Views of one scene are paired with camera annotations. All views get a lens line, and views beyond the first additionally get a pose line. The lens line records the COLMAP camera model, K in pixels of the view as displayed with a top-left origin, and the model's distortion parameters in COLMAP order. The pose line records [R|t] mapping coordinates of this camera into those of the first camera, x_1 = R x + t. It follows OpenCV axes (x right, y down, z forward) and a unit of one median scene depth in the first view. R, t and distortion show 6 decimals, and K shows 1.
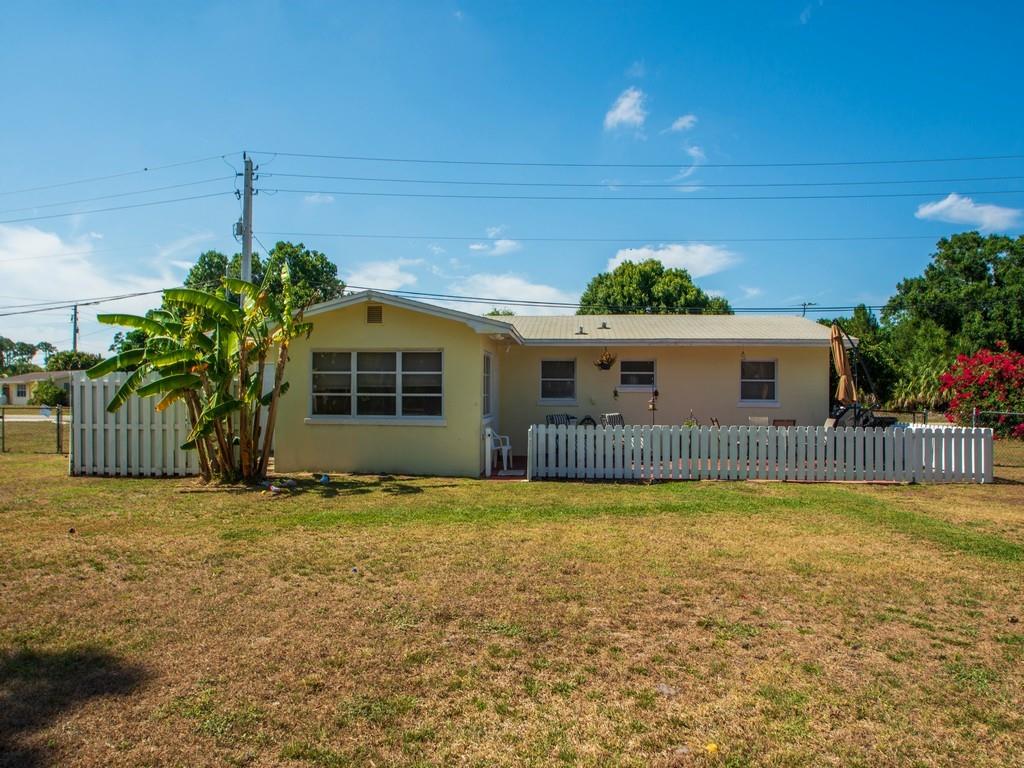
lens RADIAL K [[715.3, 0, 513.8], [0, 715.3, 388.0], [0, 0, 1]] dist [-0.041285, 0.003637]
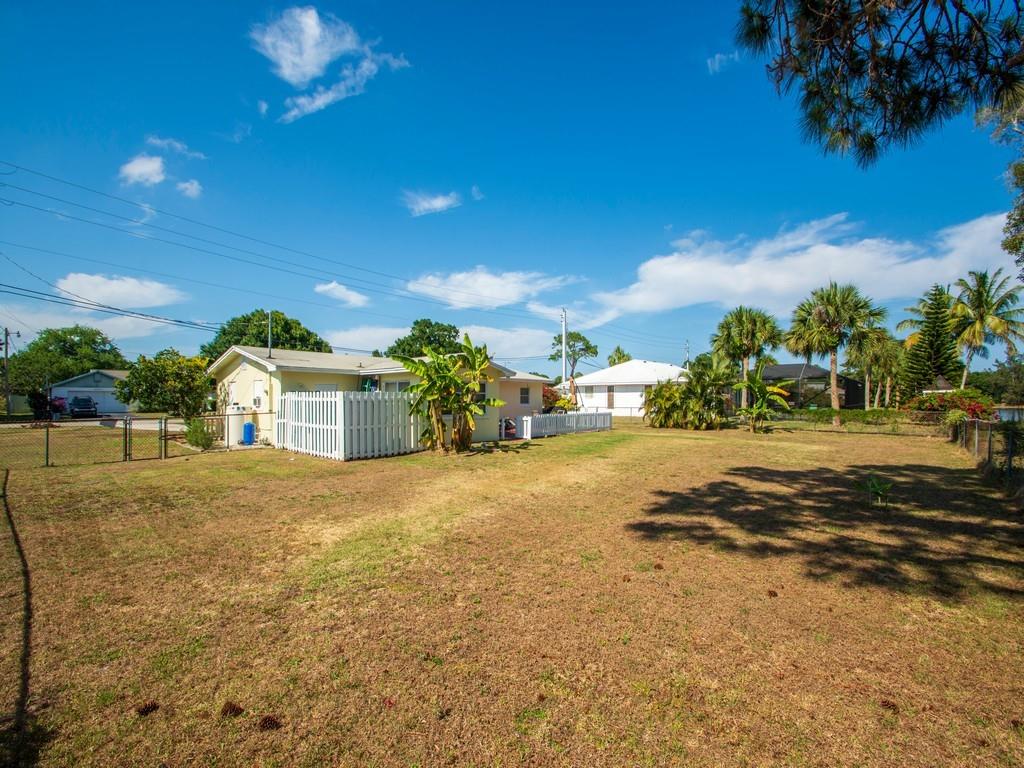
lens RADIAL K [[452.5, 0, 509.6], [0, 452.5, 387.0], [0, 0, 1]] dist [0.013385, -0.015360]
pose [[0.588614, 0.014227, 0.808289, -3.009737], [-0.002464, 0.999872, -0.015805, -0.045292], [-0.808410, 0.007312, 0.588574, 0.400723]]
